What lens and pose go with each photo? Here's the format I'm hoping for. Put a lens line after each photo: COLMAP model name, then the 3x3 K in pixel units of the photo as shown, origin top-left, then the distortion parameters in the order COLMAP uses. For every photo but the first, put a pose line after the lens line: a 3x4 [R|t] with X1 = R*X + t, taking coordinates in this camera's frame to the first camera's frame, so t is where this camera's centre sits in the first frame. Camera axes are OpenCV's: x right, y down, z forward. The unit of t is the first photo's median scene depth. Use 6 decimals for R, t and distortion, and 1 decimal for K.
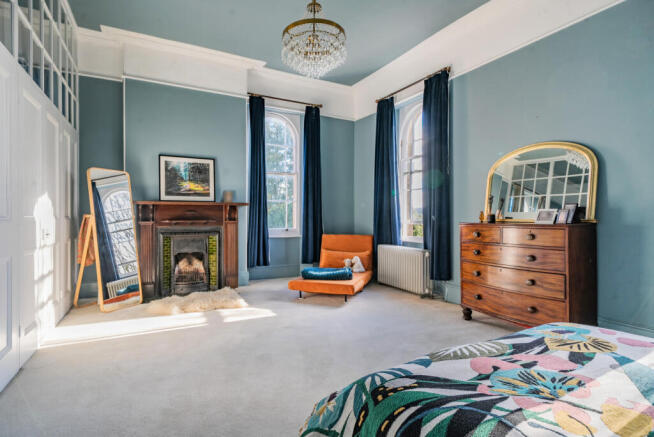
lens RADIAL K [[326.8, 0, 327.4], [0, 326.8, 217.2], [0, 0, 1]] dist [0.000465, 0.000297]
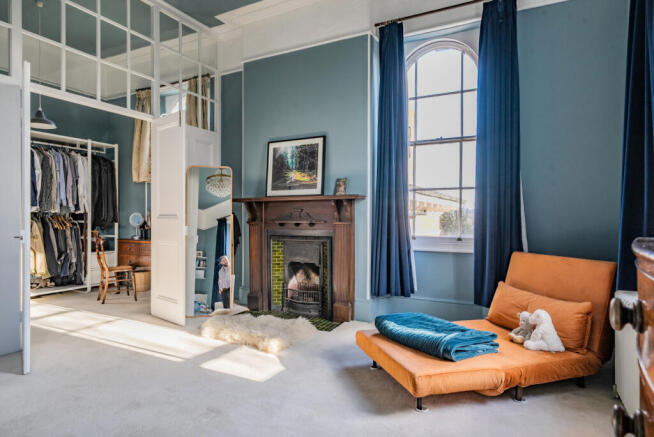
lens RADIAL K [[390.6, 0, 326.8], [0, 390.6, 218.1], [0, 0, 1]] dist [0.004771, 0.000970]
pose [[0.560956, 0.000284, -0.827846, 0.378003], [-0.000490, 1.000000, 0.000011, 0.003157], [0.827846, 0.000399, 0.560956, 0.536500]]
